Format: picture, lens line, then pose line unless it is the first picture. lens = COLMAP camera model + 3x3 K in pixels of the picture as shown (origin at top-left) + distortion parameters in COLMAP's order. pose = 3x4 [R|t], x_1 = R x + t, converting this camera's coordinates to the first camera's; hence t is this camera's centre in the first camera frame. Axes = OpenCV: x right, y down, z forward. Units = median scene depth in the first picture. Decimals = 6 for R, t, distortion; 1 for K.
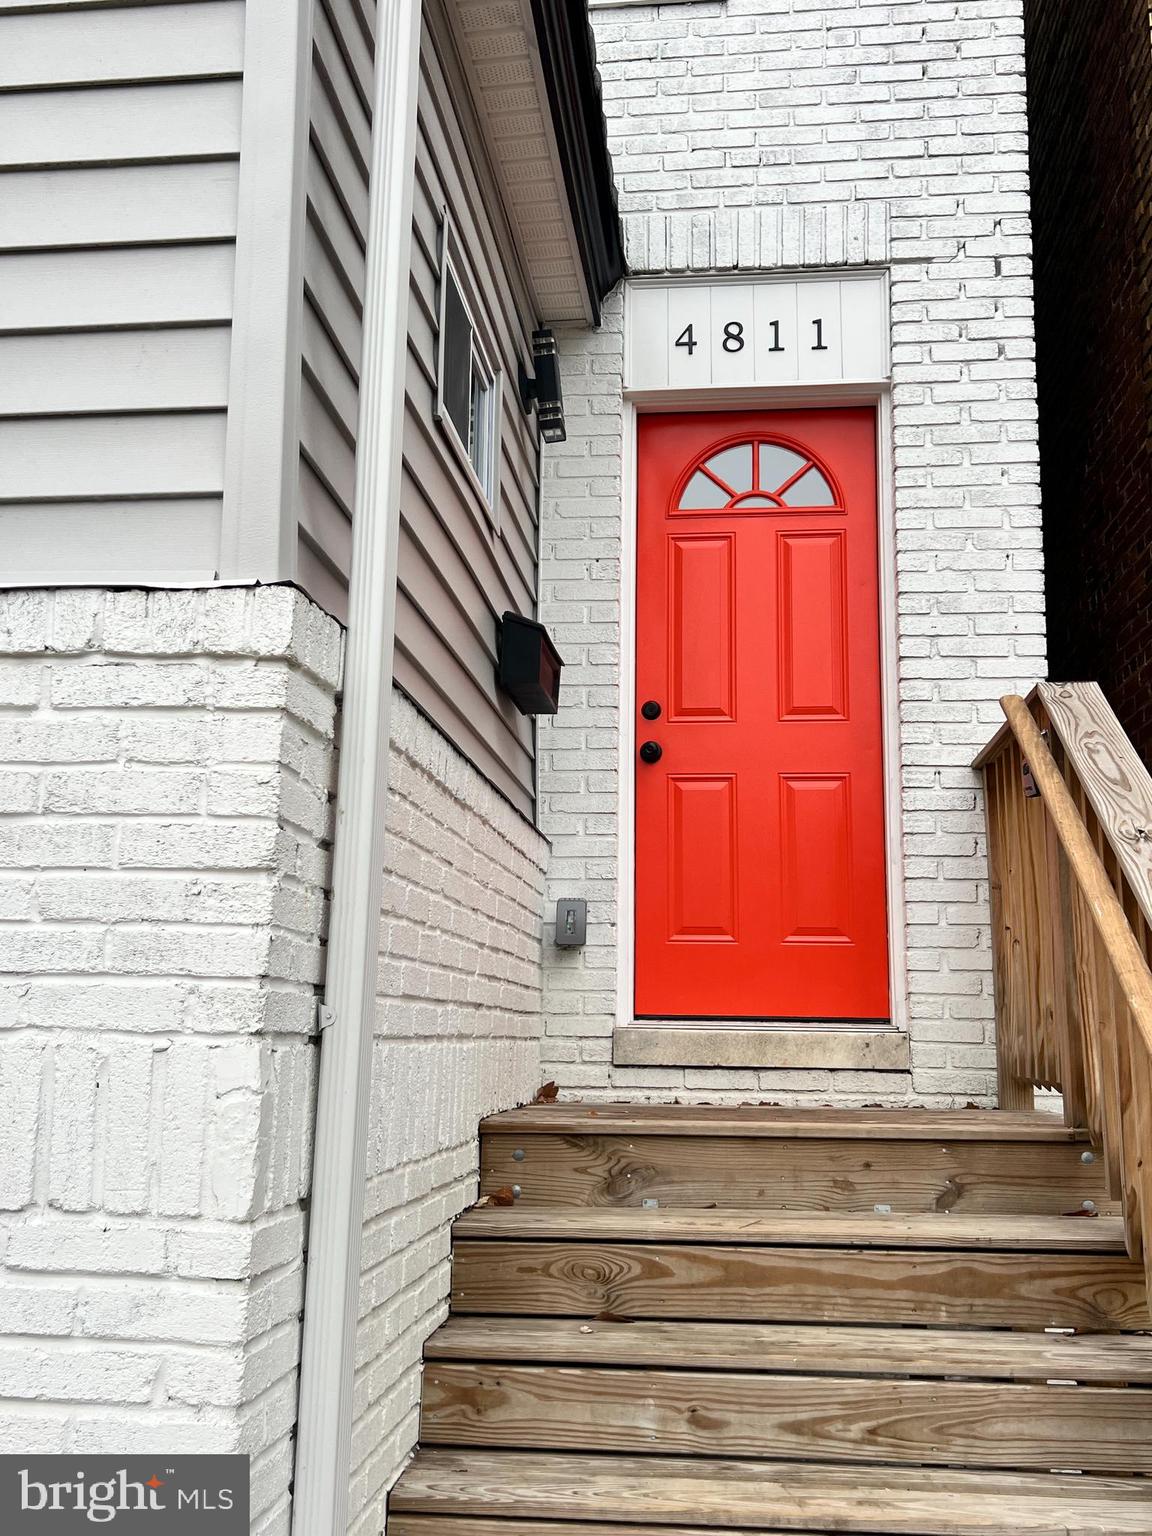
lens RADIAL K [[1440.3, 0, 577.7], [0, 1440.3, 772.4], [0, 0, 1]] dist [0.024821, 0.000000]
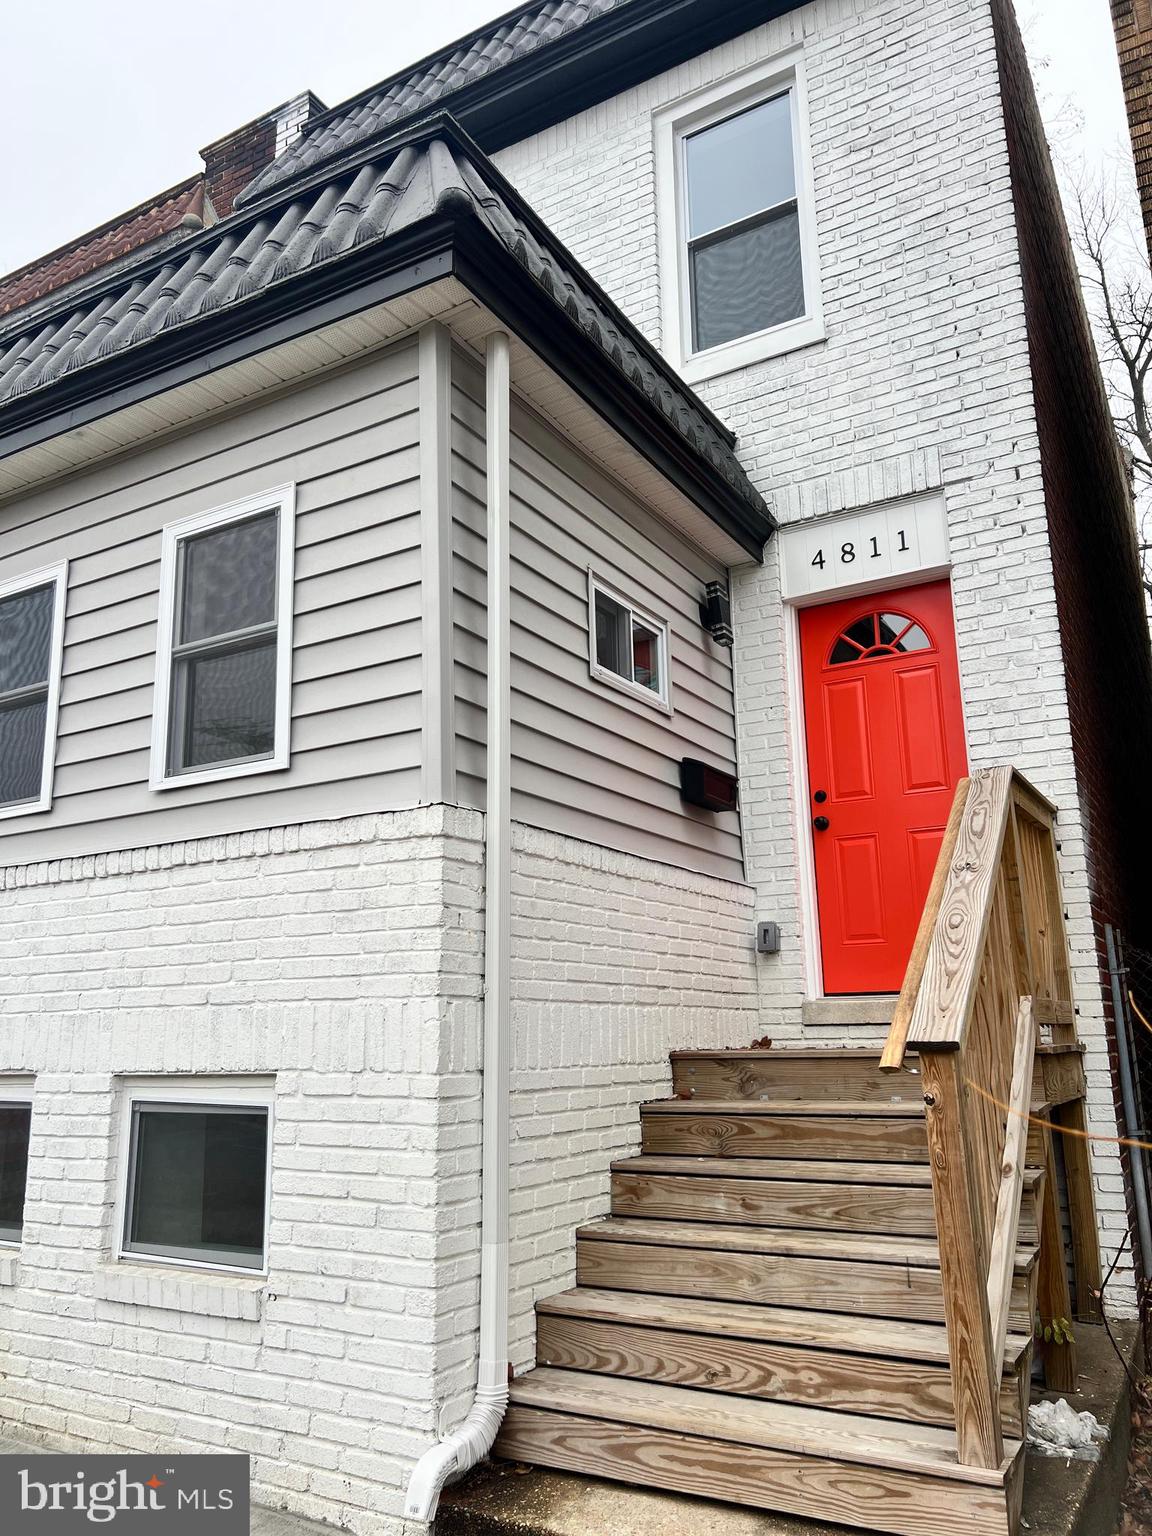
lens RADIAL K [[1165.6, 0, 573.5], [0, 1165.6, 762.5], [0, 0, 1]] dist [0.061365, -0.069249]
pose [[0.908303, -0.124827, -0.399254, 0.451376], [0.103548, 0.991829, -0.074525, -0.019112], [0.405294, 0.026349, 0.913806, -0.386752]]
